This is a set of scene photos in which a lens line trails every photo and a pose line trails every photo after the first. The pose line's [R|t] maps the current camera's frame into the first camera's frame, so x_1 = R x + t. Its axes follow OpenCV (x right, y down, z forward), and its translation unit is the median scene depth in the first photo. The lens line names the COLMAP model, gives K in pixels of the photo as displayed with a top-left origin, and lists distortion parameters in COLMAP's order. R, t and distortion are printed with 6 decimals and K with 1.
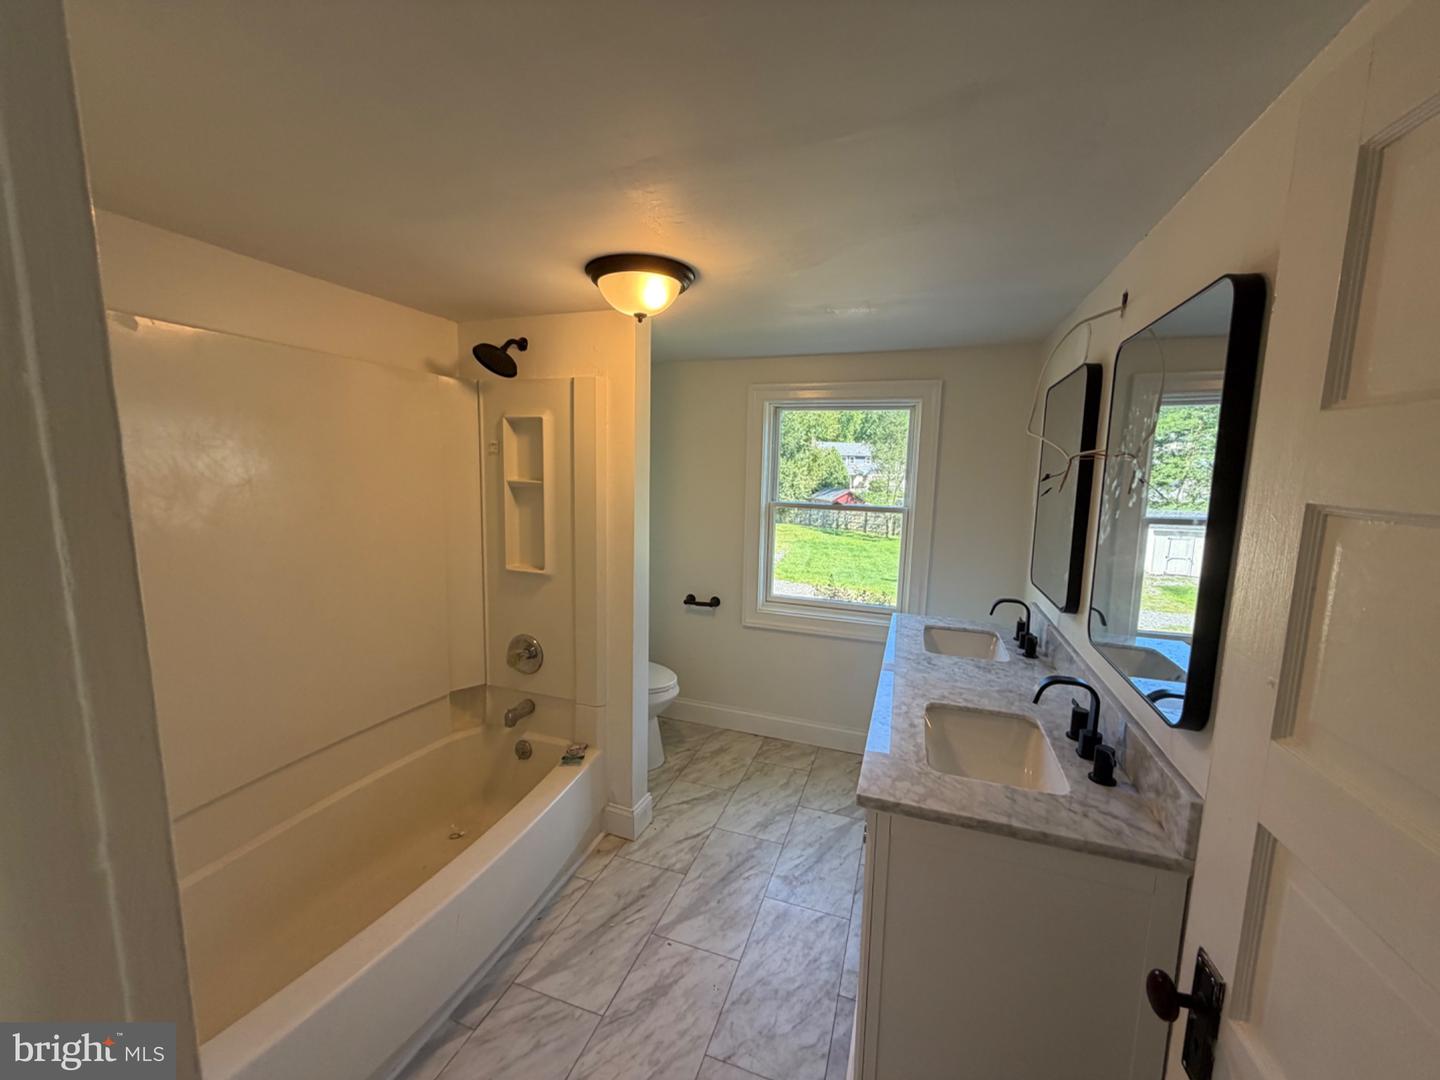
lens RADIAL K [[572.6, 0, 716.3], [0, 572.6, 538.4], [0, 0, 1]] dist [0.001285, -0.000250]
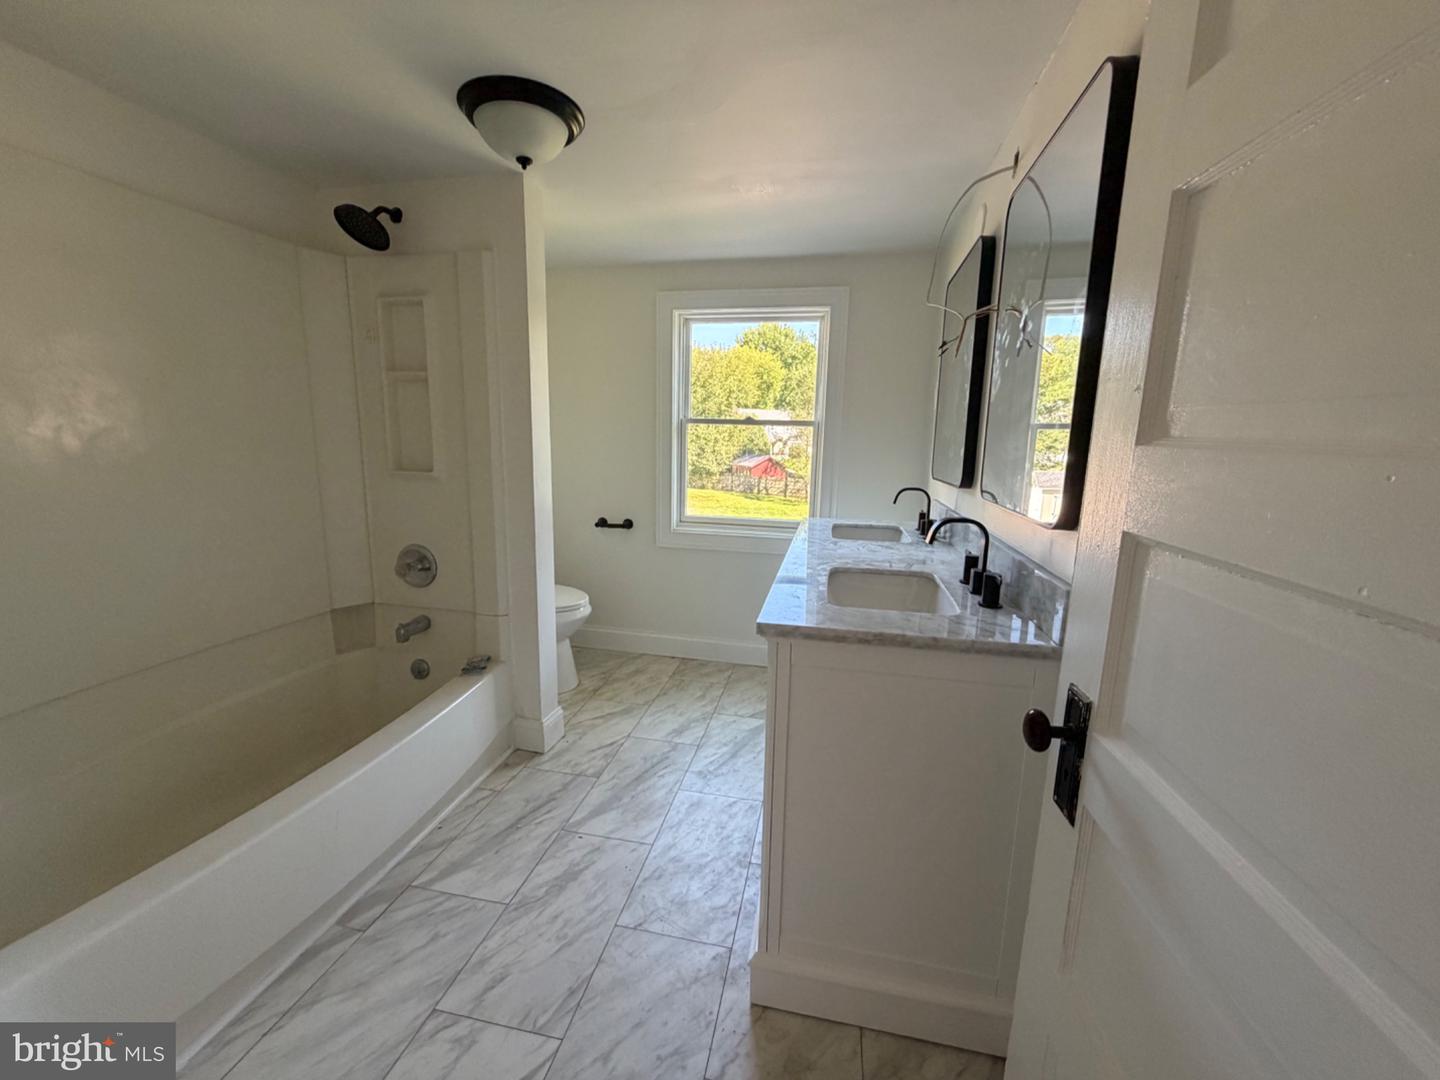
lens RADIAL K [[572.6, 0, 716.3], [0, 572.6, 538.4], [0, 0, 1]] dist [0.001285, -0.000250]
pose [[0.990998, -0.024287, 0.131655, 0.027853], [0.017515, 0.998475, 0.052355, 0.135467], [-0.132726, -0.049578, 0.989912, 0.025715]]
